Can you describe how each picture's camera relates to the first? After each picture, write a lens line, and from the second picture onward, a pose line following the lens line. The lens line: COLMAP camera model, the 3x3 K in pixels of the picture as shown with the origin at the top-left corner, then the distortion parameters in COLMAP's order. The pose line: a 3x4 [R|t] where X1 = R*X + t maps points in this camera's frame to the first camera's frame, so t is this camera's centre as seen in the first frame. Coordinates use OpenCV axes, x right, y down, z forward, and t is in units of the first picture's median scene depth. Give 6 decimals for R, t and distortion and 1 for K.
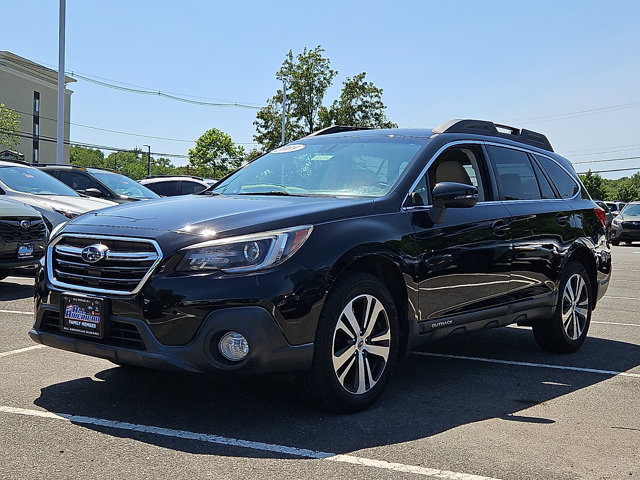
lens RADIAL K [[771.2, 0, 320.0], [0, 771.2, 240.0], [0, 0, 1]] dist [0.069973, -0.010231]
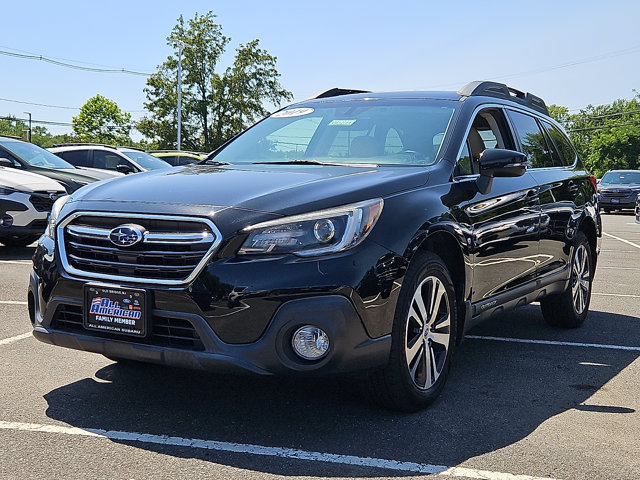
lens RADIAL K [[779.7, 0, 316.1], [0, 779.7, 221.7], [0, 0, 1]] dist [0.058849, 0.021566]
pose [[0.991772, -0.014495, 0.127191, -0.191850], [0.012510, 0.999787, 0.016393, -0.008364], [-0.127402, -0.014667, 0.991743, 0.136445]]
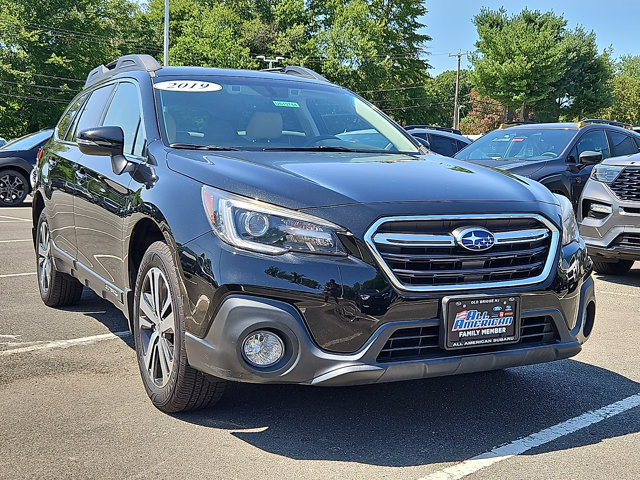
lens RADIAL K [[828.4, 0, 320.0], [0, 828.4, 240.0], [0, 0, 1]] dist [0.061812, 0.010760]
pose [[0.422607, -0.103120, 0.900427, -1.063051], [0.029566, 0.994546, 0.100022, -0.065620], [-0.905831, -0.015648, 0.423351, 0.777095]]
